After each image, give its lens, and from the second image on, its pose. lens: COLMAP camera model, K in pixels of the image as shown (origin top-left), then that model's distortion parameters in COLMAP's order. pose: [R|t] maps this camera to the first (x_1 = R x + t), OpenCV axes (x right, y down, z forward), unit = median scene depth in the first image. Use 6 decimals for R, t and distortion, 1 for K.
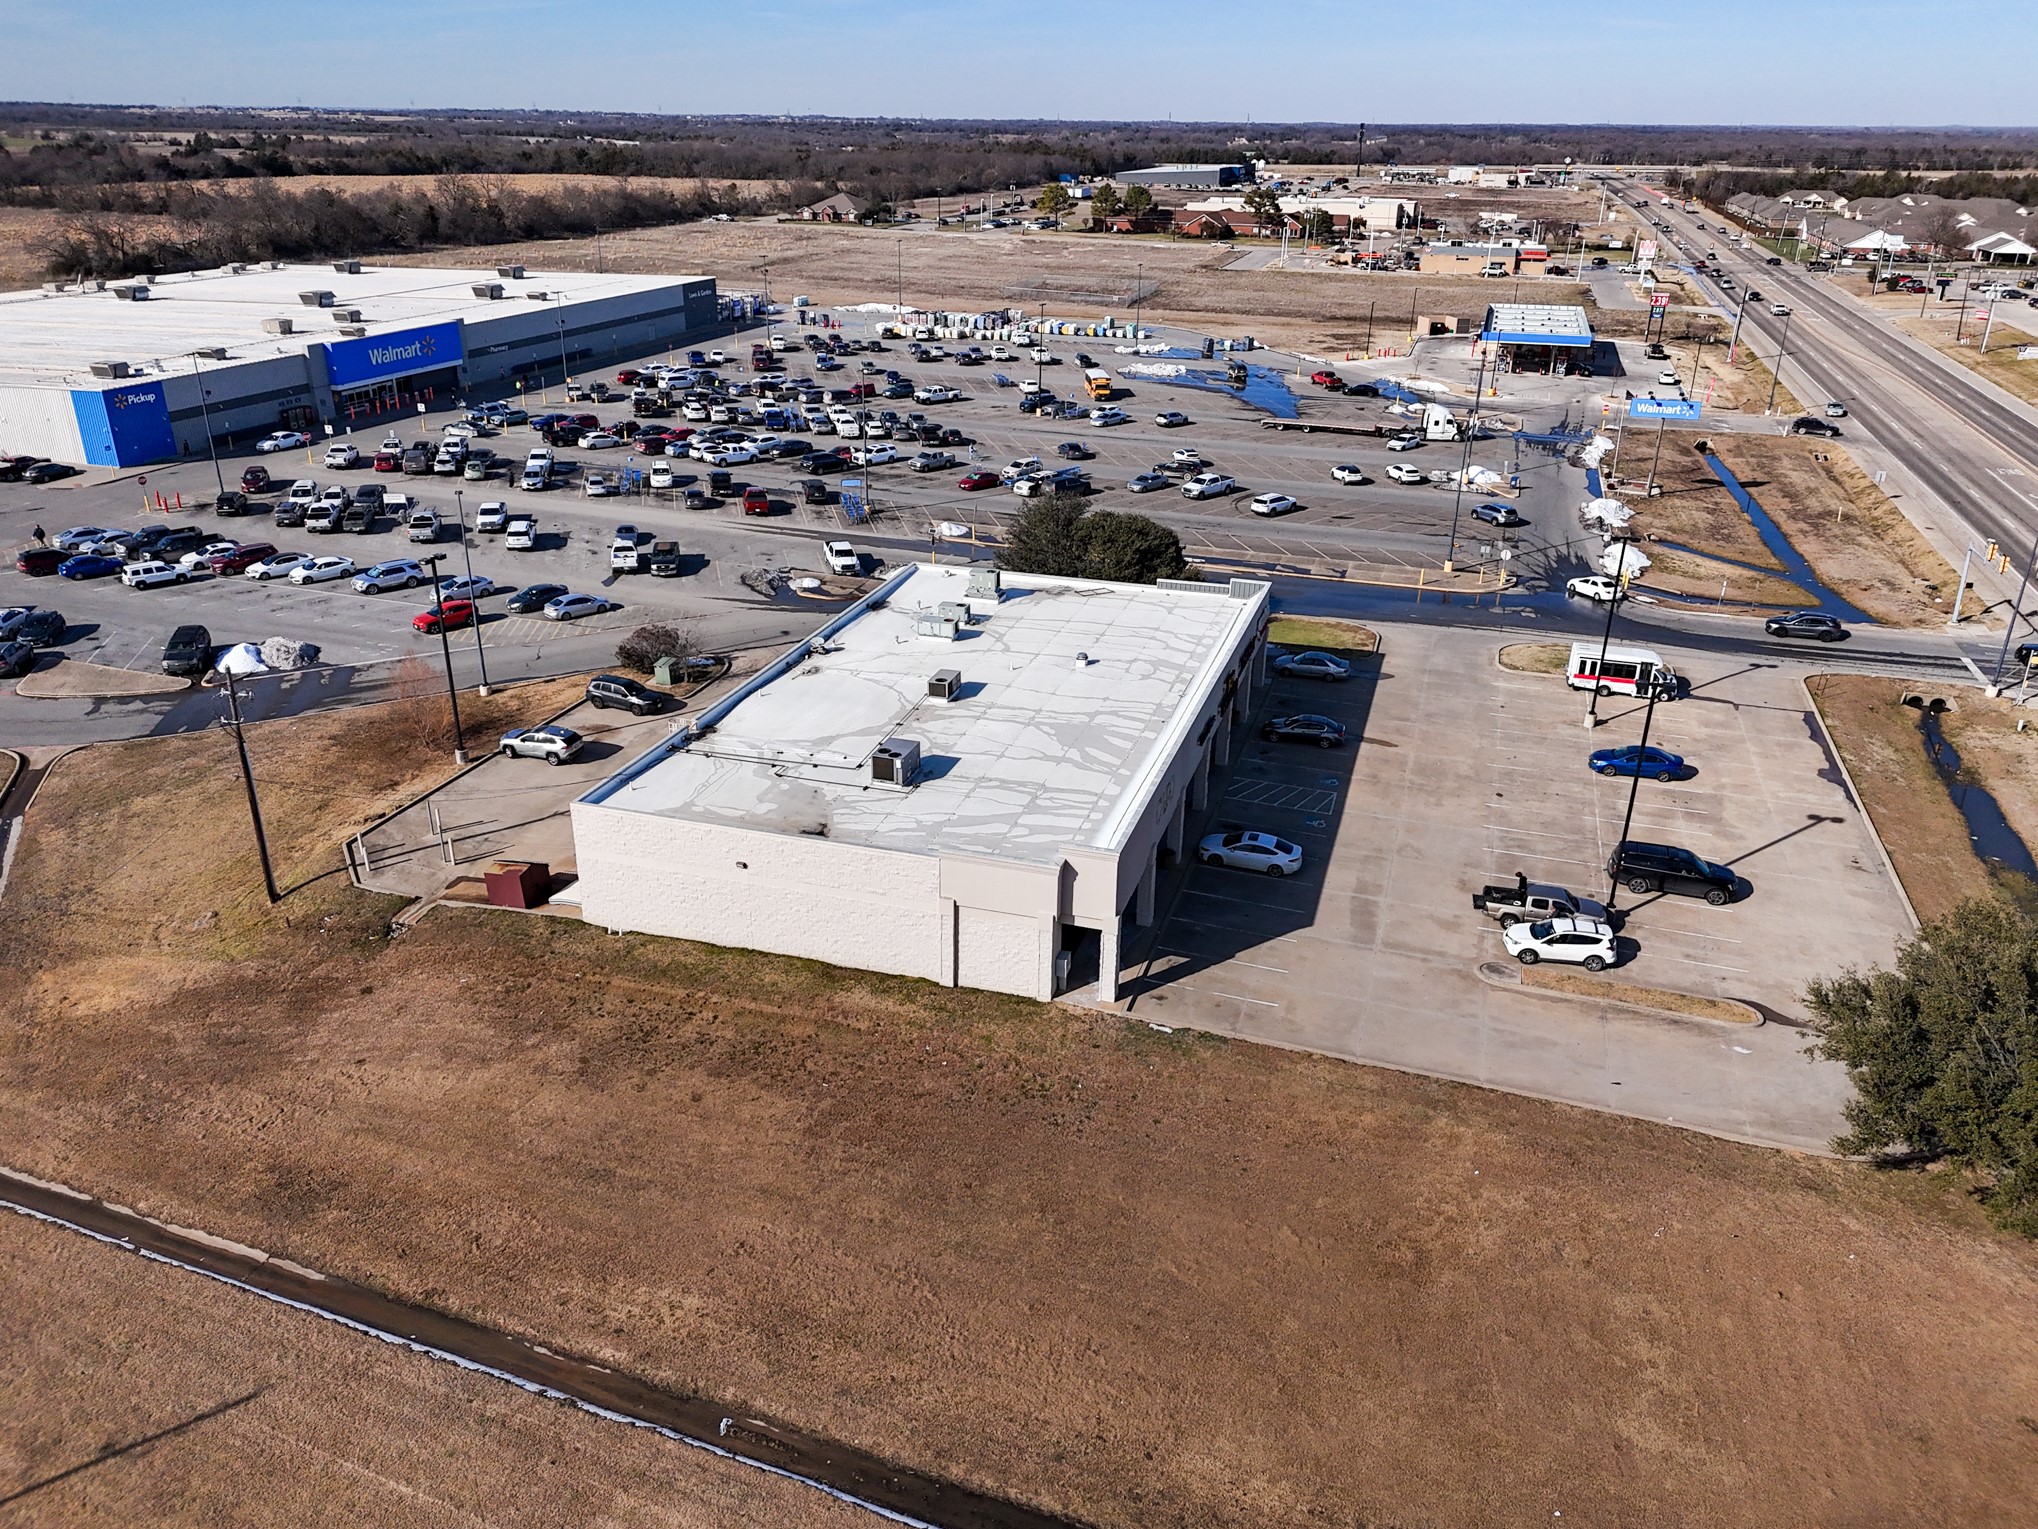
lens RADIAL K [[1494.9, 0, 1022.3], [0, 1494.9, 759.7], [0, 0, 1]] dist [0.064765, -0.063160]
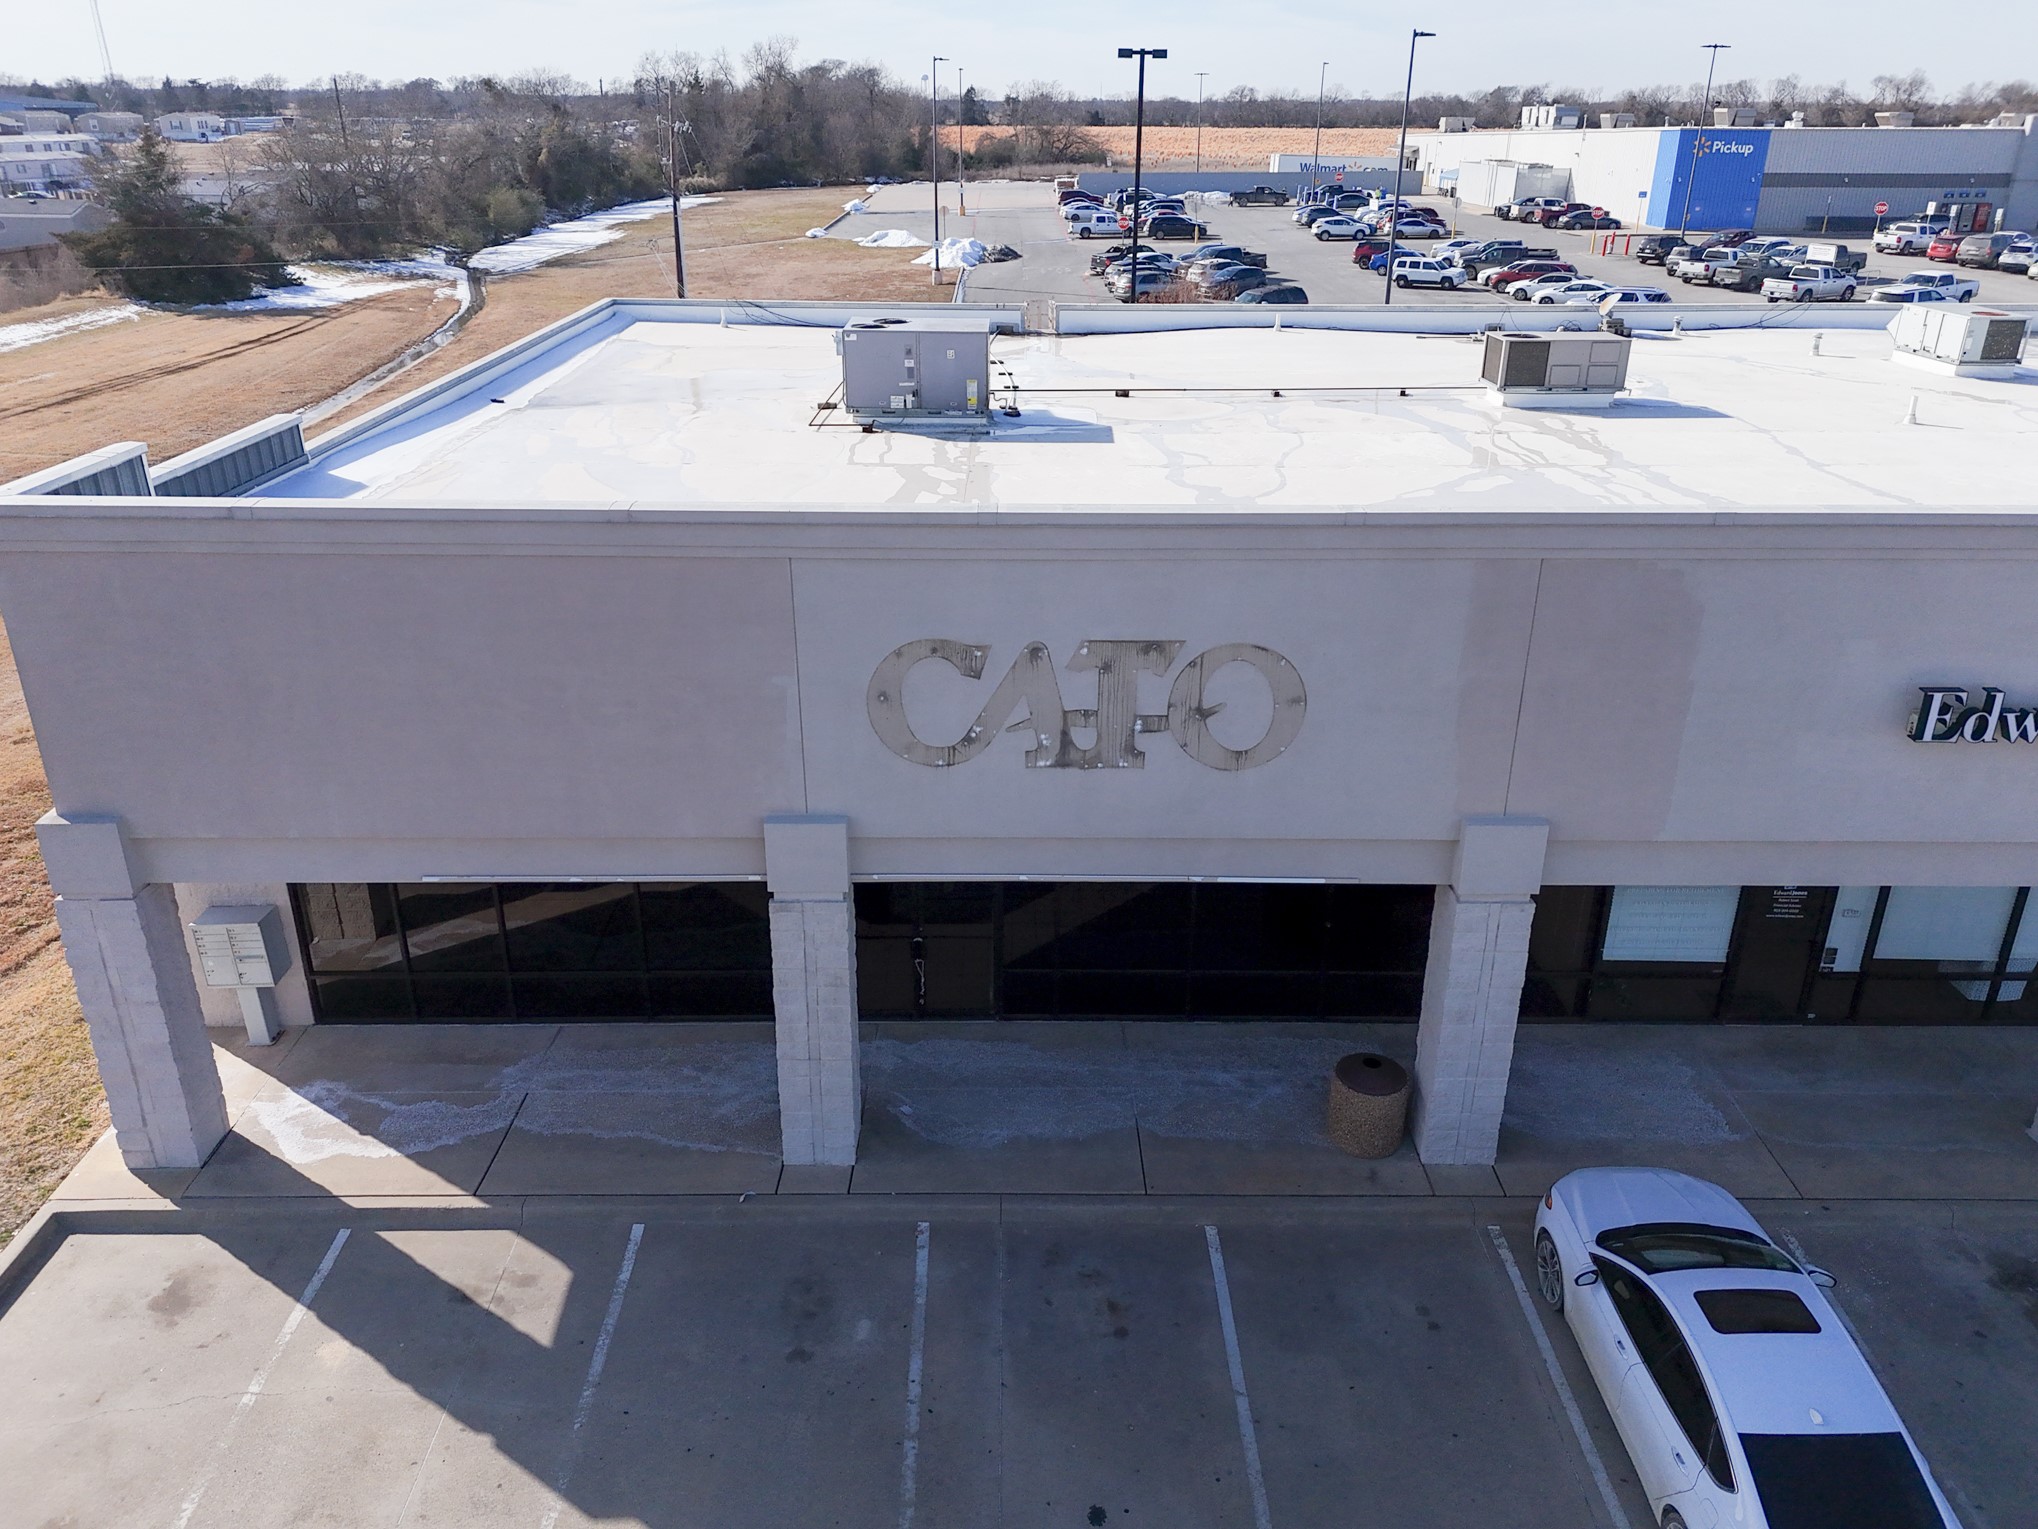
lens RADIAL K [[1494.9, 0, 1022.3], [0, 1494.9, 759.7], [0, 0, 1]] dist [0.064765, -0.063160]
pose [[0.305772, 0.370753, -0.876953, 0.156607], [-0.377181, 0.892879, 0.245972, -0.007203], [0.874207, 0.255558, 0.412858, 0.529237]]
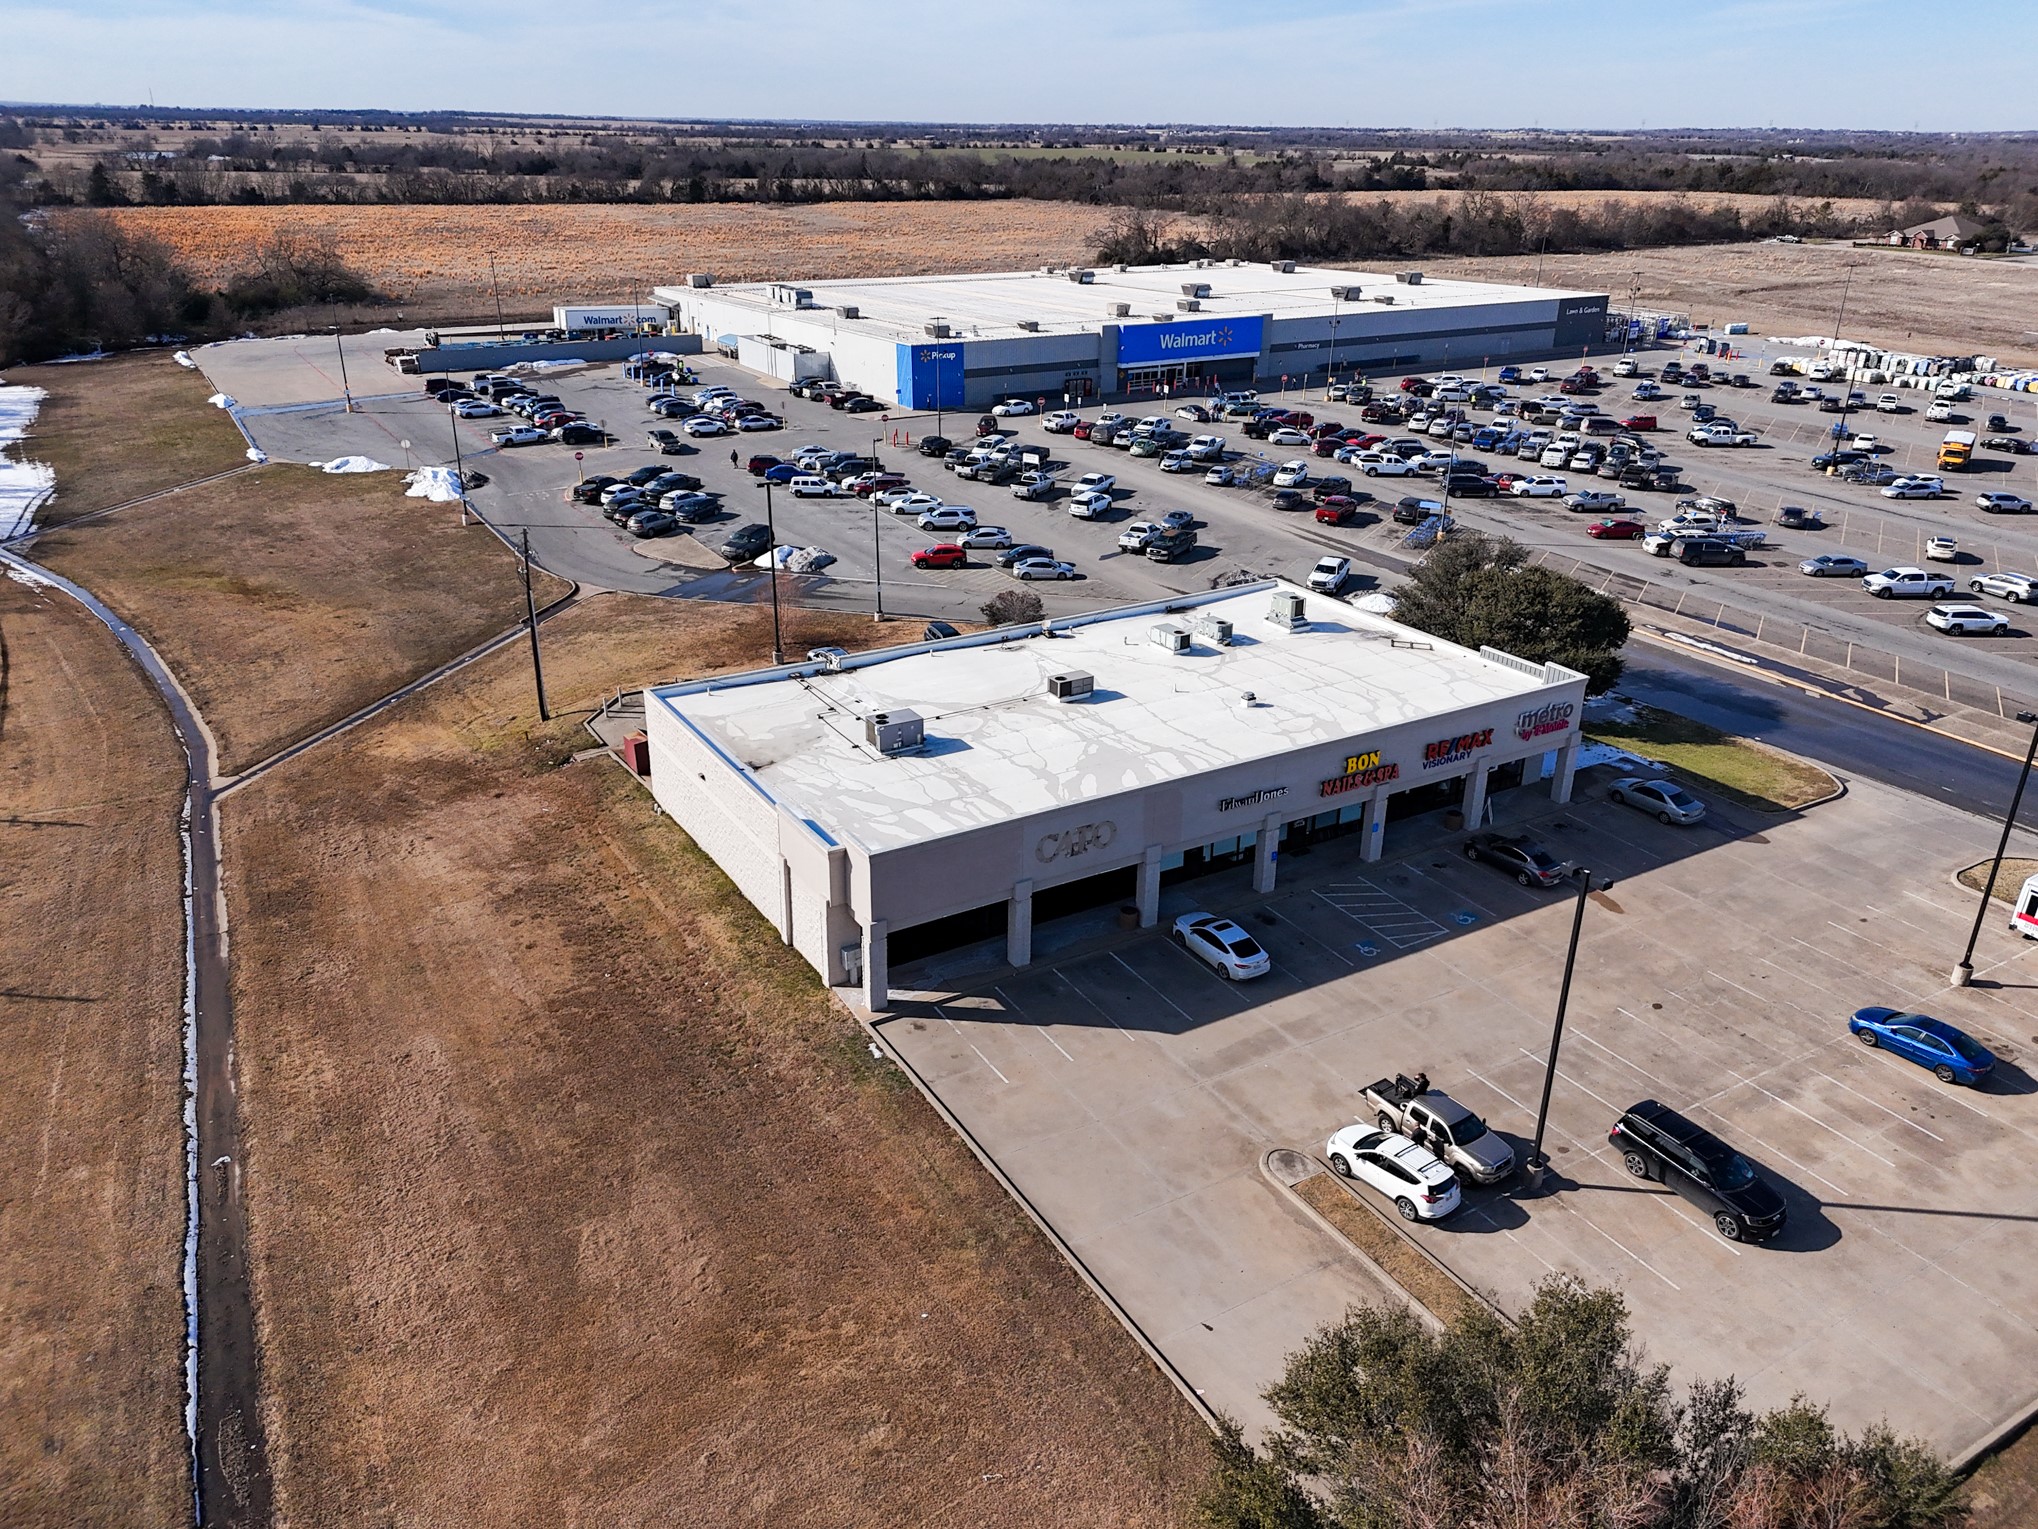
lens RADIAL K [[1494.9, 0, 1022.3], [0, 1494.9, 759.7], [0, 0, 1]] dist [0.064765, -0.063160]
pose [[0.749748, 0.255857, -0.610258, 0.353576], [-0.262981, 0.961477, 0.080018, -0.049046], [0.607222, 0.100493, 0.788151, 0.152783]]
